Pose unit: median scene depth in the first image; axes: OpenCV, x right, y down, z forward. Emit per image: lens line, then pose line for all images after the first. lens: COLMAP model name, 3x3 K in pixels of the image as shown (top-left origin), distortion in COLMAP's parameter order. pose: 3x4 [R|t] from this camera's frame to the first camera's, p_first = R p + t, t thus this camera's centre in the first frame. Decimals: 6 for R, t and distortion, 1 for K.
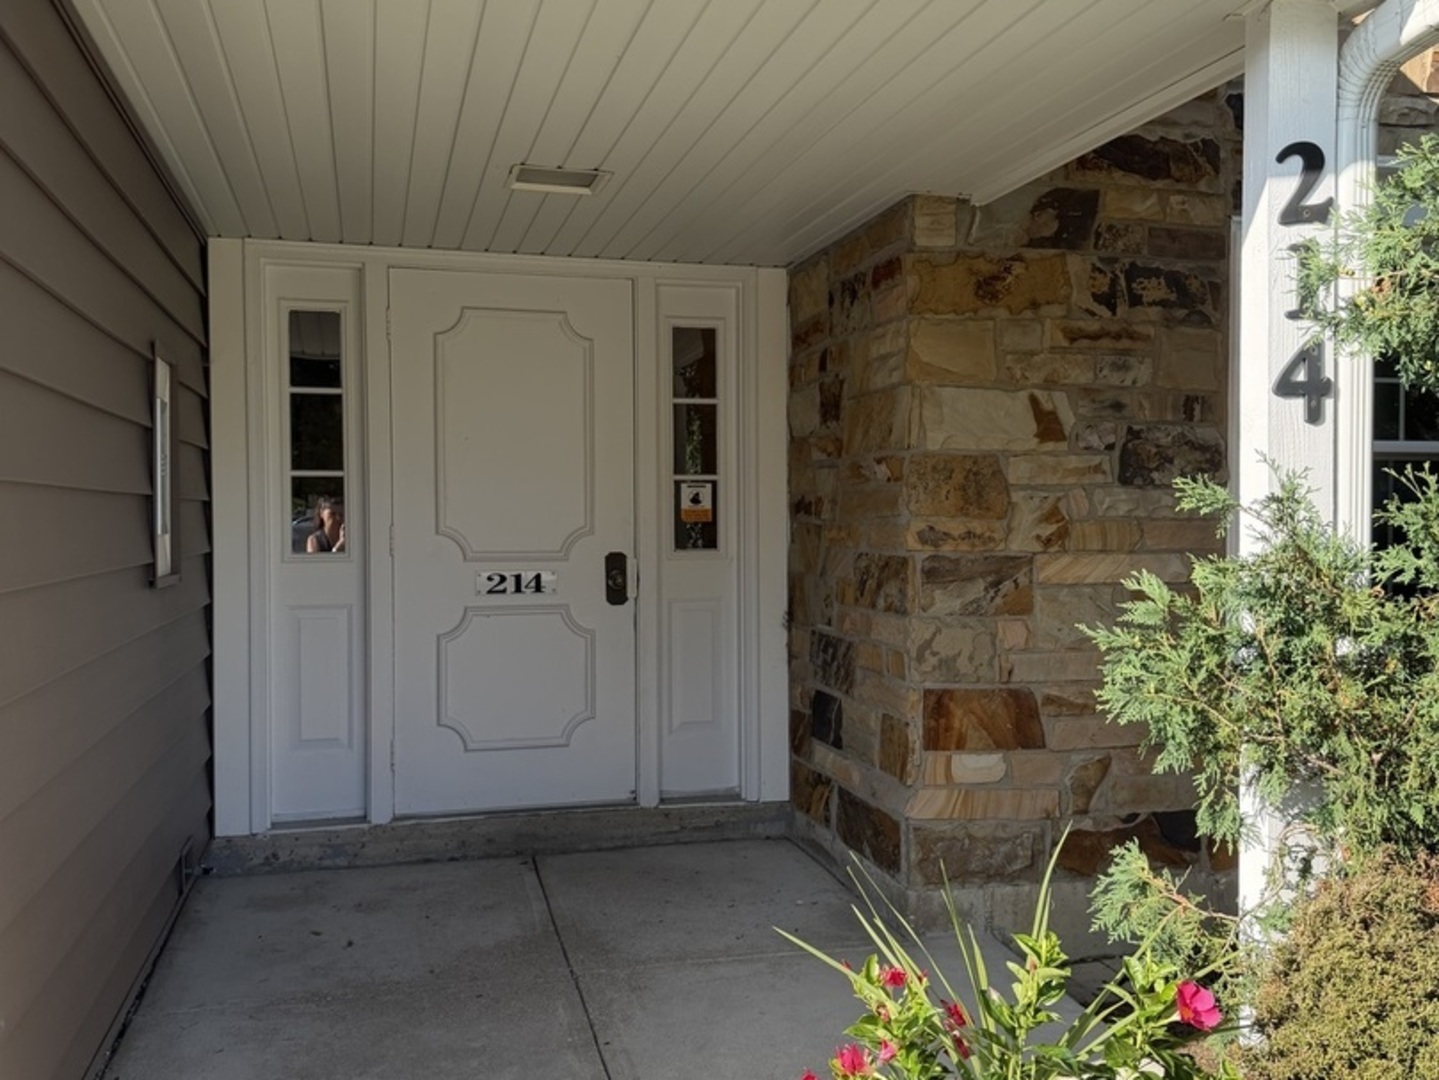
lens RADIAL K [[1097.4, 0, 719.5], [0, 1097.4, 540.0], [0, 0, 1]] dist [0.001582, -0.000035]
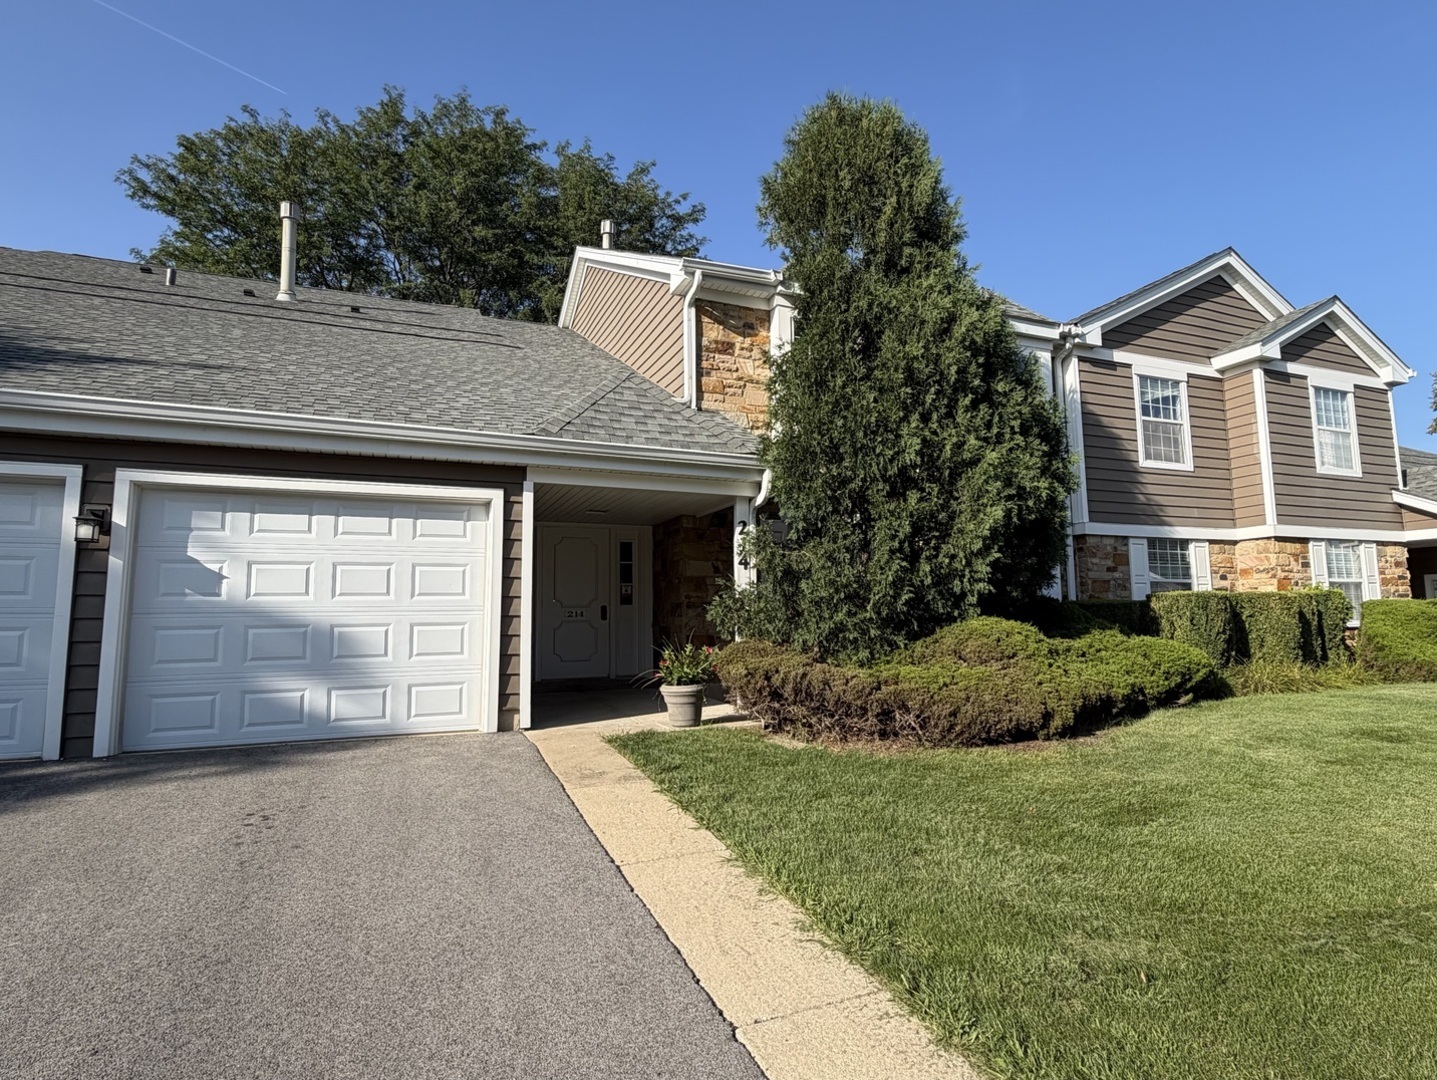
lens RADIAL K [[763.1, 0, 718.5], [0, 763.1, 540.0], [0, 0, 1]] dist [-0.000408, -0.000024]
pose [[0.988990, 0.004361, 0.147916, -0.105721], [0.016143, 0.990420, -0.137138, 0.164635], [-0.147097, 0.138016, 0.979446, -1.680489]]
